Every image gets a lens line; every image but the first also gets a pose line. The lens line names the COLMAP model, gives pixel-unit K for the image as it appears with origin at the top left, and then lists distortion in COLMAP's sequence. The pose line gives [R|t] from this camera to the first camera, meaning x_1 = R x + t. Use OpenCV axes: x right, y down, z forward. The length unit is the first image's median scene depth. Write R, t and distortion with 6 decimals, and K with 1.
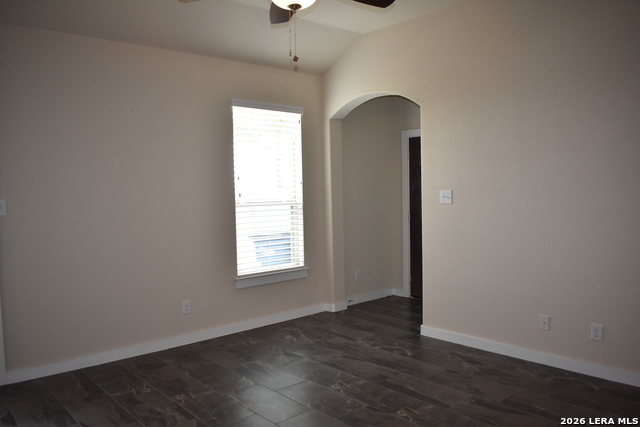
lens RADIAL K [[513.1, 0, 320.0], [0, 513.1, 213.5], [0, 0, 1]] dist [-0.086073, -0.001071]
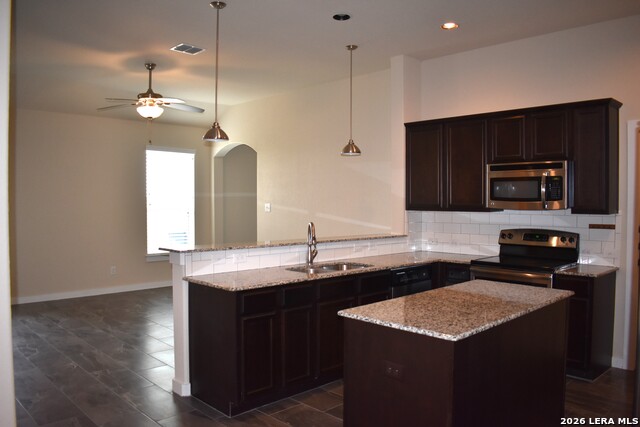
lens RADIAL K [[513.1, 0, 320.0], [0, 513.1, 213.5], [0, 0, 1]] dist [-0.086073, -0.001071]
pose [[0.999074, 0.018885, 0.038656, 0.300993], [-0.017852, 0.999479, -0.026890, 0.024700], [-0.039144, 0.026175, 0.998891, -0.592202]]
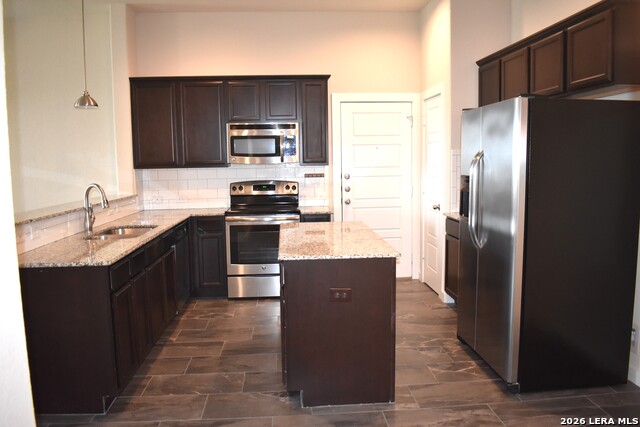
lens RADIAL K [[510.3, 0, 314.1], [0, 510.3, 213.5], [0, 0, 1]] dist [-0.085414, 0.007060]
pose [[0.614874, -0.076456, 0.784910, -0.046840], [0.047450, 0.997073, 0.059952, 0.031205], [-0.787196, 0.000381, 0.616702, -0.449674]]
